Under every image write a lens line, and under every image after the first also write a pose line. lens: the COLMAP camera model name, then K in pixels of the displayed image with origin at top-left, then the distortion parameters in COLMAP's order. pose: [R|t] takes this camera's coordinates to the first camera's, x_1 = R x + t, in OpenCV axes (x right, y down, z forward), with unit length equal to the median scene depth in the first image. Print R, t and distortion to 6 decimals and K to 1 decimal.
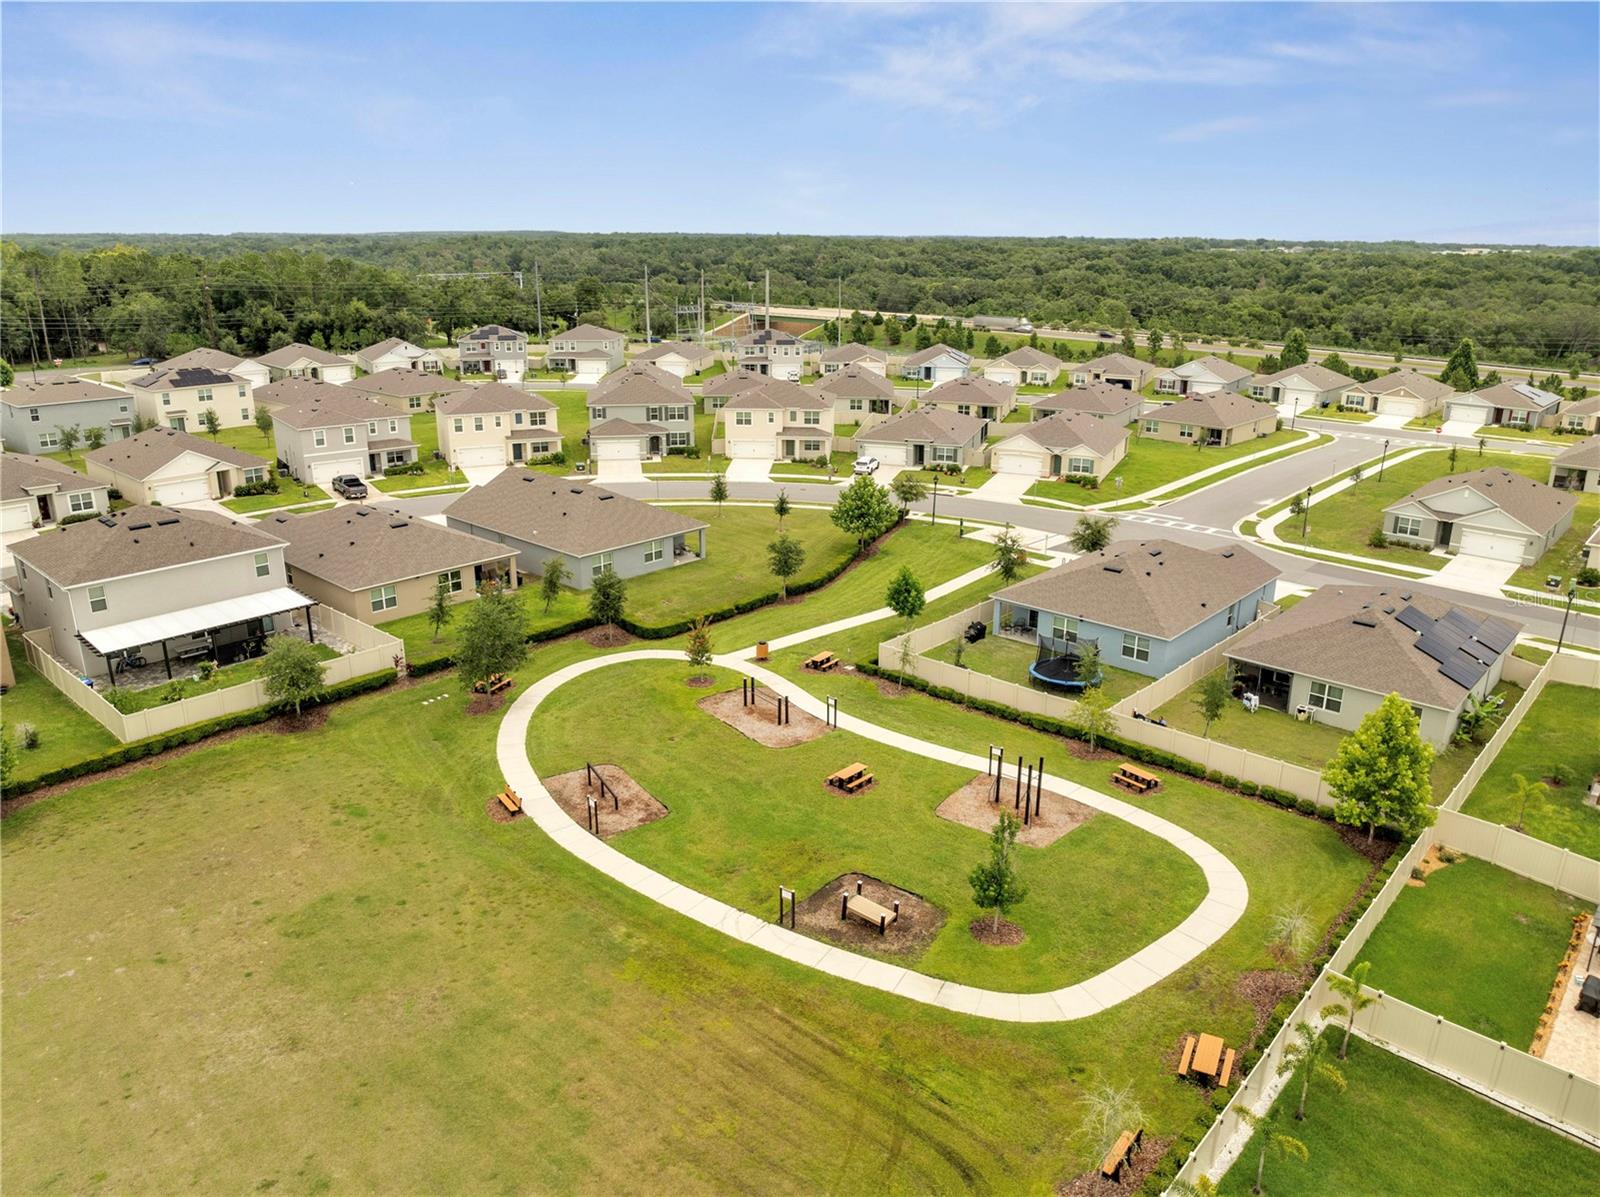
lens RADIAL K [[1127.2, 0, 805.7], [0, 1127.2, 598.3], [0, 0, 1]] dist [-0.045758, 0.013108]
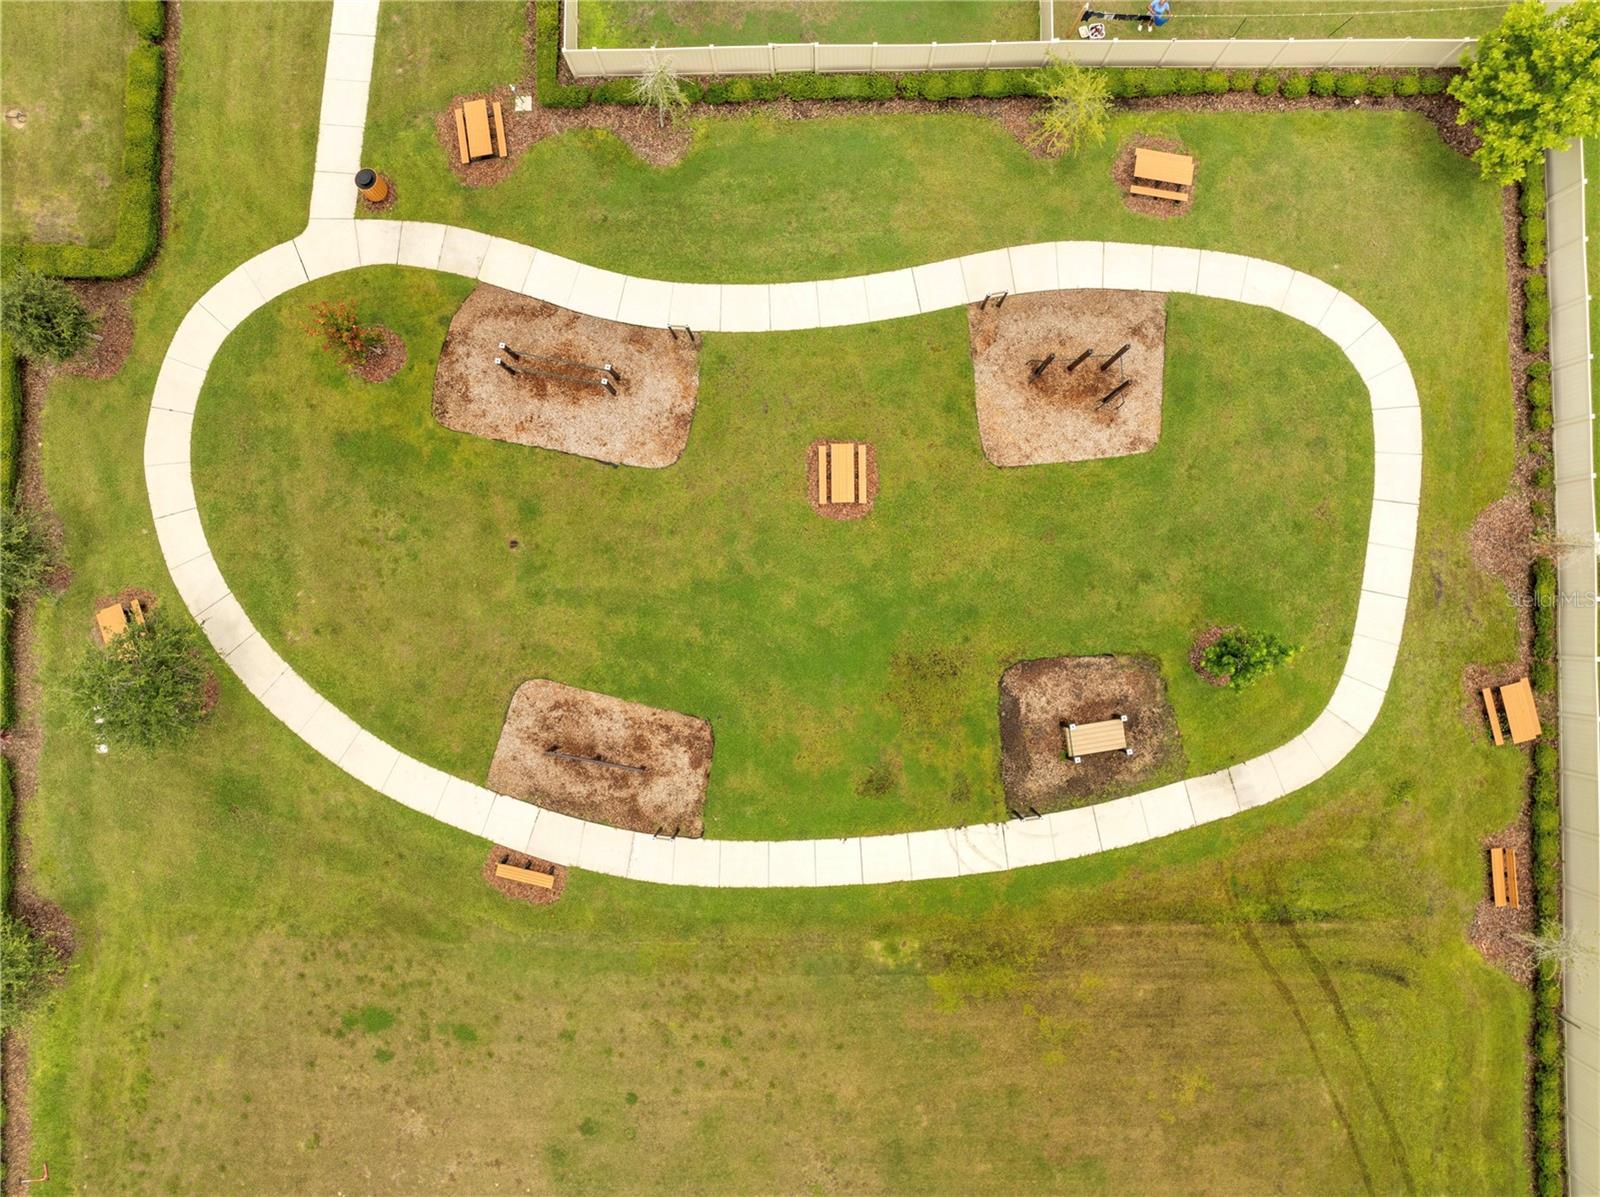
lens RADIAL K [[1127.2, 0, 805.7], [0, 1127.2, 598.3], [0, 0, 1]] dist [-0.045758, 0.013108]
pose [[0.739170, -0.673476, -0.007594, -0.020781], [0.229843, 0.241632, 0.942754, -0.502097], [-0.633088, -0.698601, 0.333401, 0.841920]]
